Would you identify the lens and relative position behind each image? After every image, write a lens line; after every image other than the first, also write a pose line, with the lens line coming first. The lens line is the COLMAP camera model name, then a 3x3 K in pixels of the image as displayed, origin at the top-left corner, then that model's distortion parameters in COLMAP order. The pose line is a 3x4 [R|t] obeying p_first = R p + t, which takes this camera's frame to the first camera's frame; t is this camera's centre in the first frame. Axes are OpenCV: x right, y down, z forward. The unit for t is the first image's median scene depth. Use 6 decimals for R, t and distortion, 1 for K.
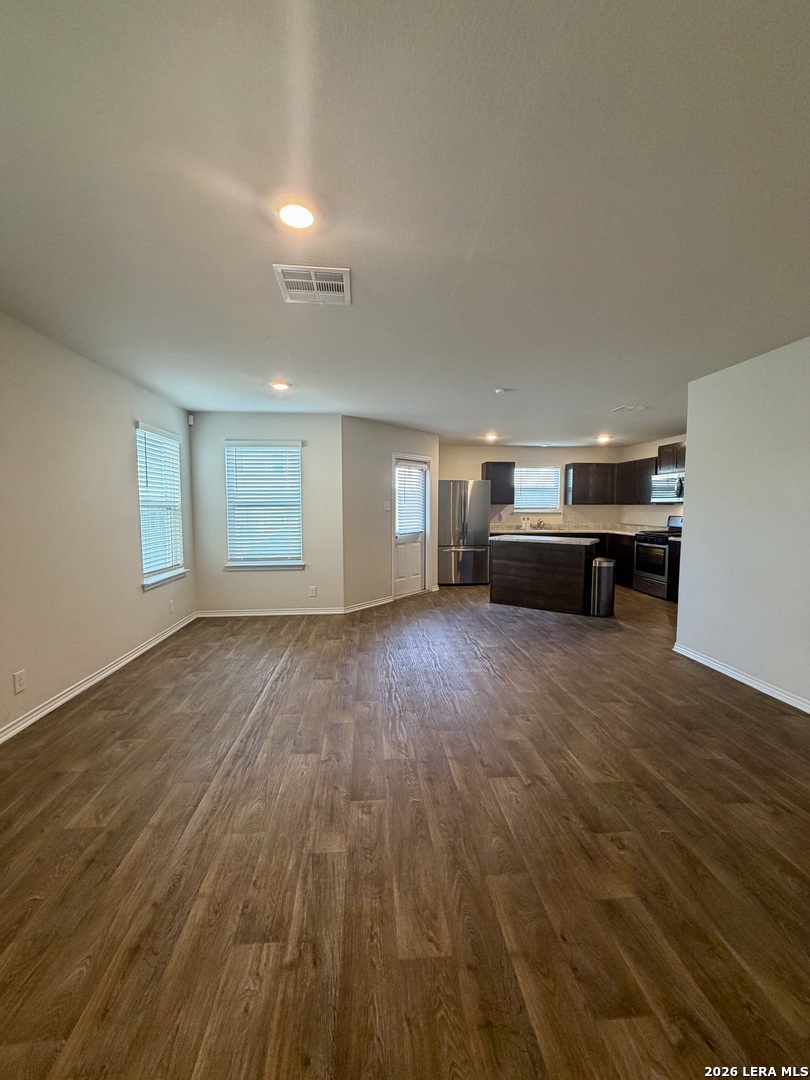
lens RADIAL K [[431.2, 0, 404.6], [0, 431.2, 535.8], [0, 0, 1]] dist [-0.001018, 0.000718]
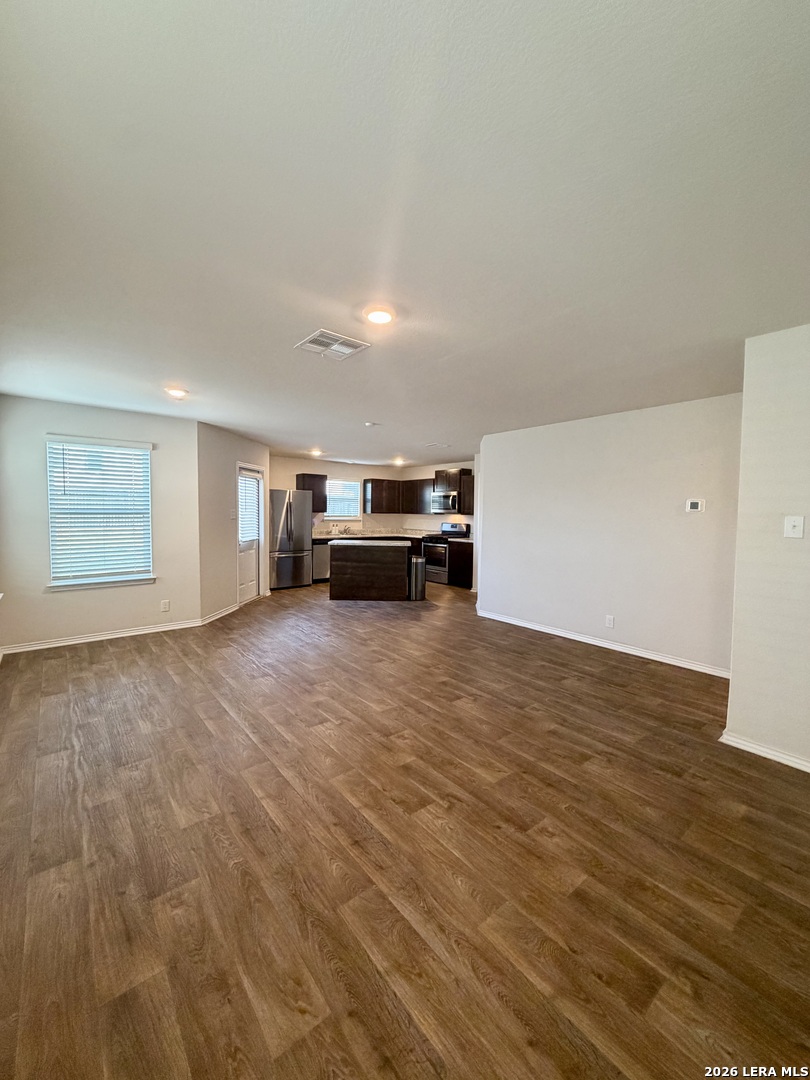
lens RADIAL K [[431.2, 0, 404.6], [0, 431.2, 535.8], [0, 0, 1]] dist [-0.001018, 0.000718]
pose [[0.828909, -0.019914, 0.559029, -0.263685], [0.025947, 0.999659, -0.002863, -0.005183], [-0.558782, 0.016878, 0.829143, -0.054788]]
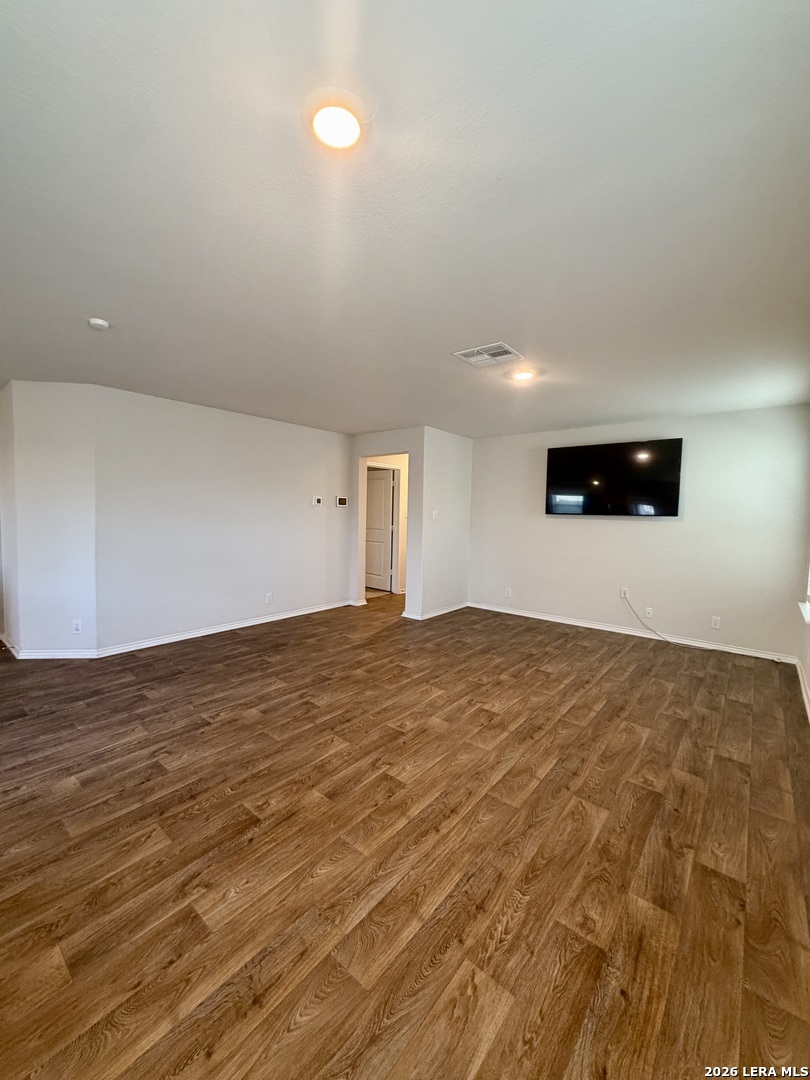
lens RADIAL K [[427.2, 0, 397.9], [0, 427.2, 562.6], [0, 0, 1]] dist [0.002804, 0.000653]
pose [[-0.704000, -0.104983, 0.702398, -0.339980], [0.025611, 0.984618, 0.172835, -0.064308], [-0.709738, 0.139664, -0.690482, 0.767133]]
